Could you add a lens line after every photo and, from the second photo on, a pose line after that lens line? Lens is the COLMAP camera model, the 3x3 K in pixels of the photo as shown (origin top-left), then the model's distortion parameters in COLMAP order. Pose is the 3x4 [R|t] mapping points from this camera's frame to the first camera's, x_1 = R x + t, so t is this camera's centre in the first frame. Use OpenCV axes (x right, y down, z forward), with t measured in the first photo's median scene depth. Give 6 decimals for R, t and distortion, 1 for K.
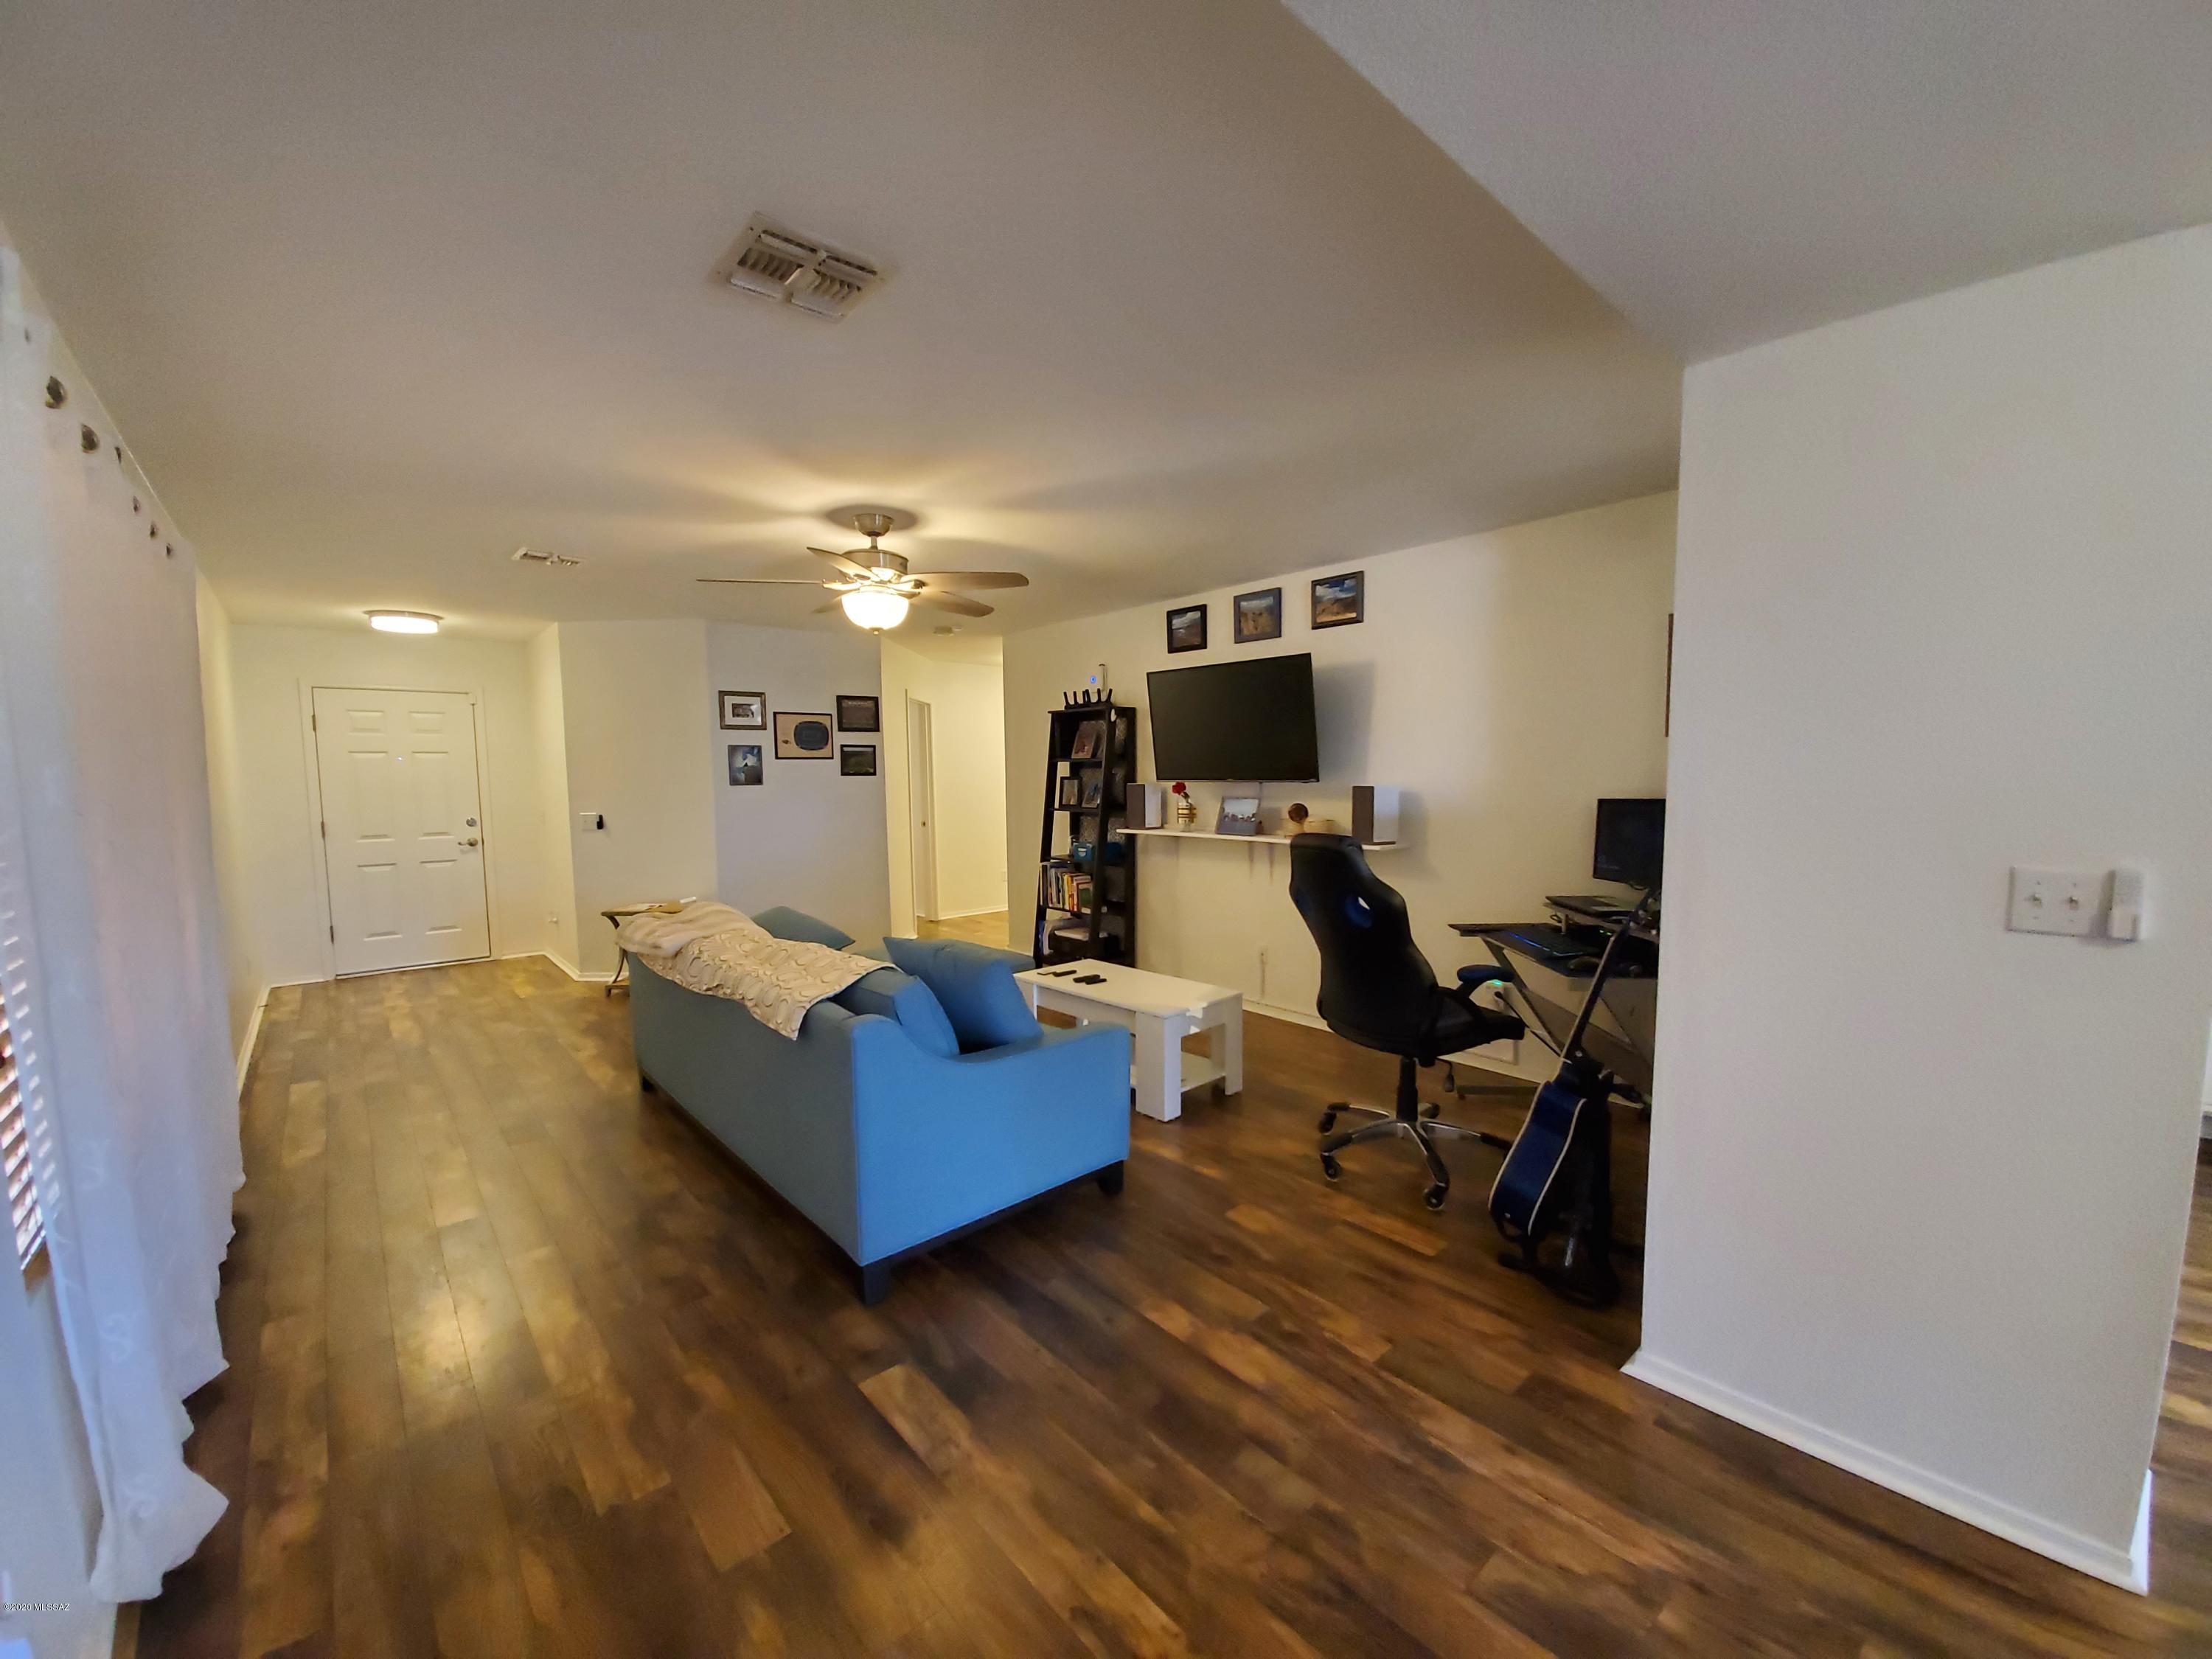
lens RADIAL K [[872.3, 0, 1097.9], [0, 872.3, 843.8], [0, 0, 1]] dist [0.015932, -0.018234]
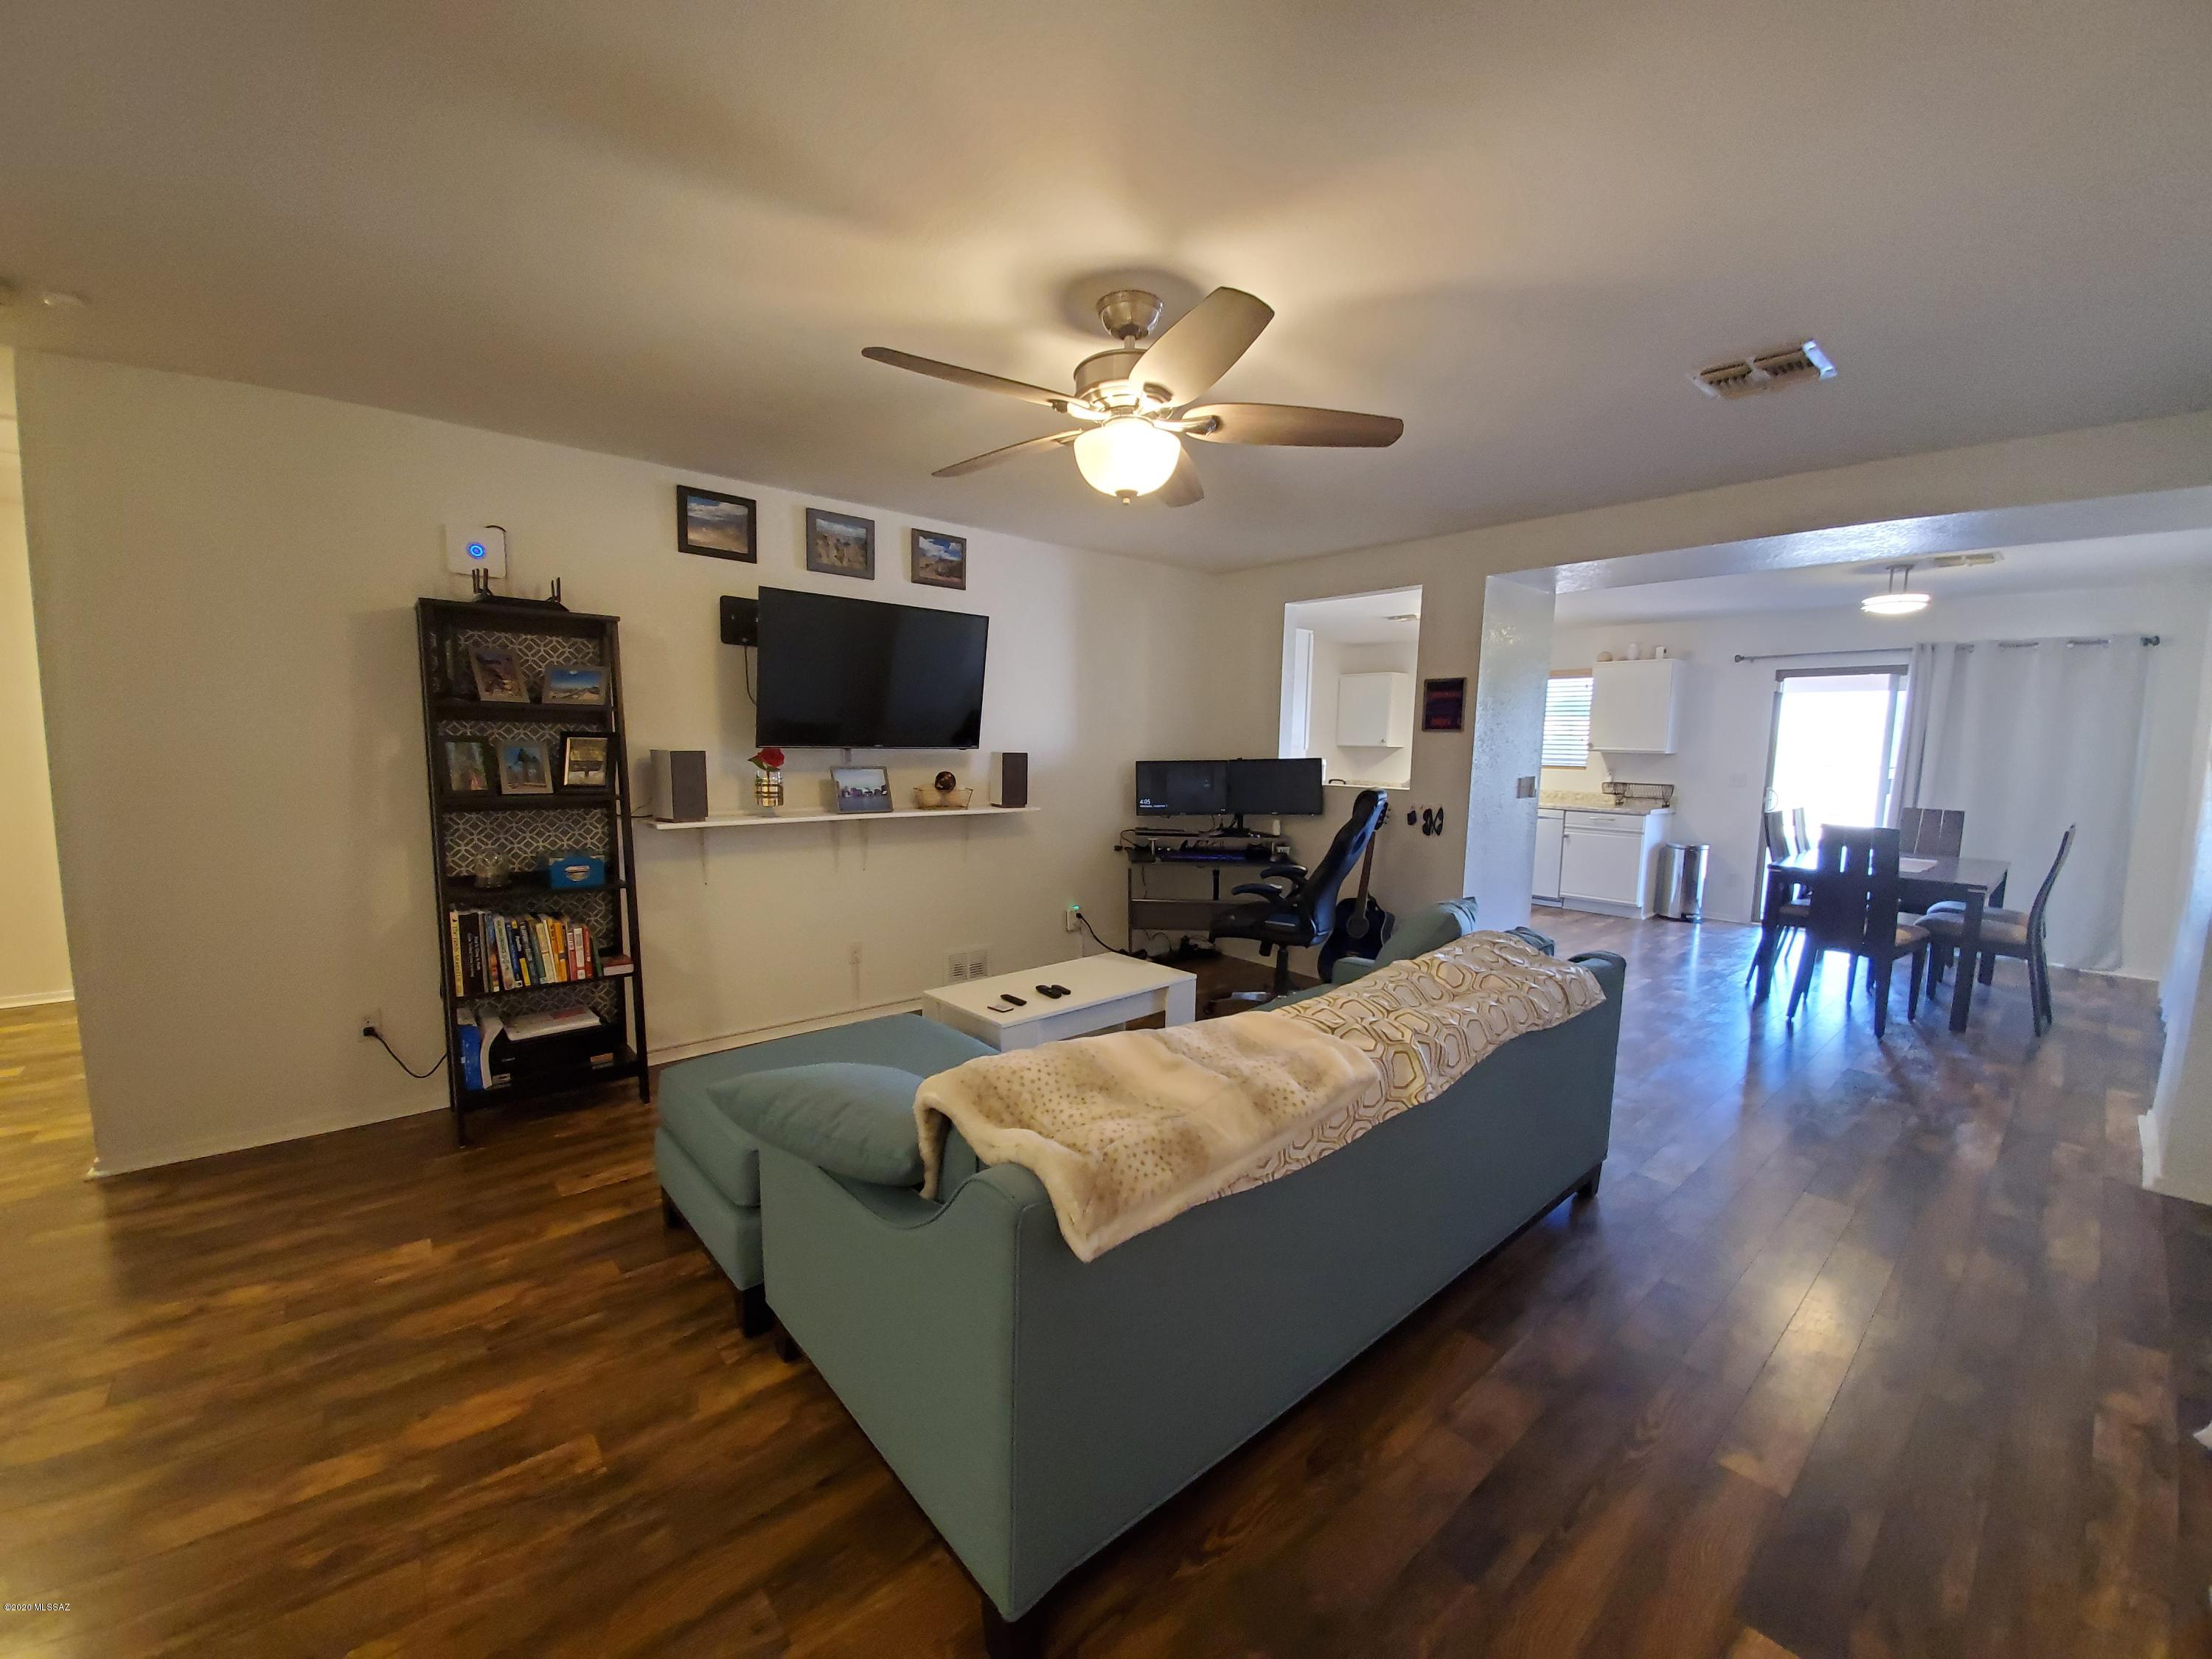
lens RADIAL K [[872.3, 0, 1097.9], [0, 872.3, 843.8], [0, 0, 1]] dist [0.015932, -0.018234]
pose [[0.014874, -0.104614, 0.994402, -0.772759], [0.067774, 0.992330, 0.103382, -0.059927], [-0.997590, 0.065857, 0.021850, 0.894467]]
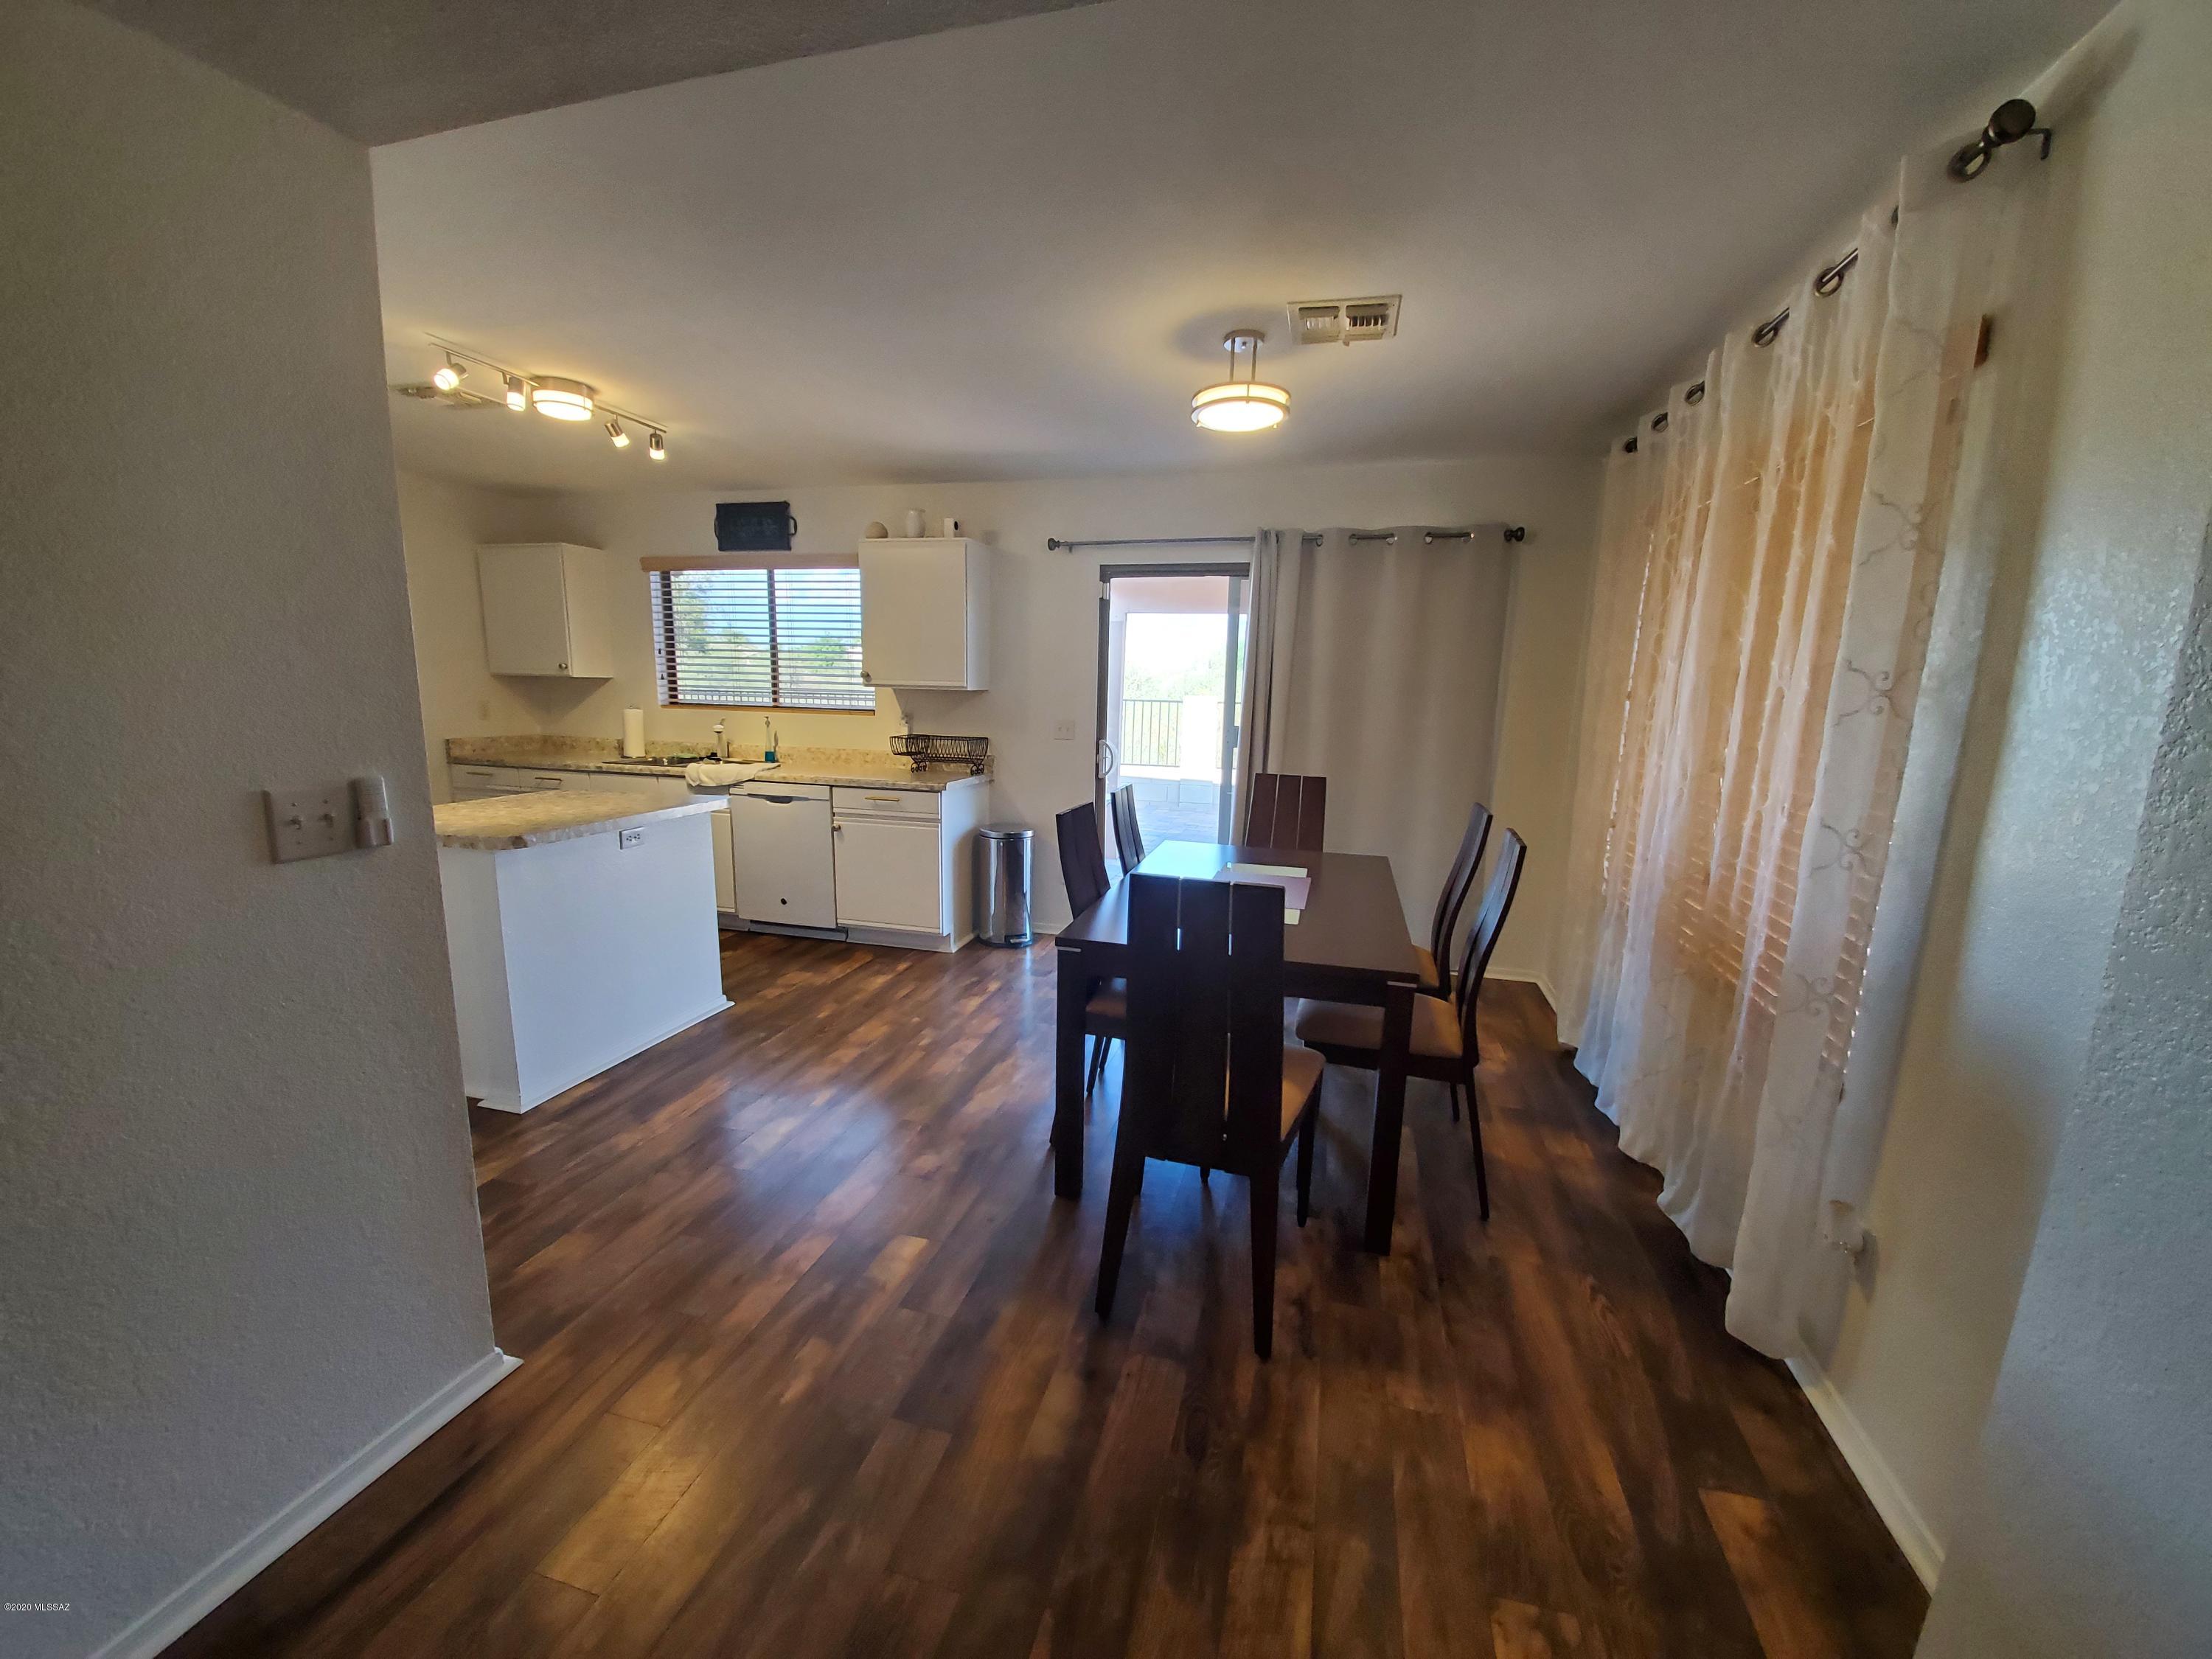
lens RADIAL K [[872.3, 0, 1097.9], [0, 872.3, 843.8], [0, 0, 1]] dist [0.015932, -0.018234]
pose [[-0.545882, -0.153377, 0.823704, -0.045817], [0.051428, 0.975115, 0.215652, -0.023339], [-0.836283, 0.160082, -0.524410, 0.275115]]
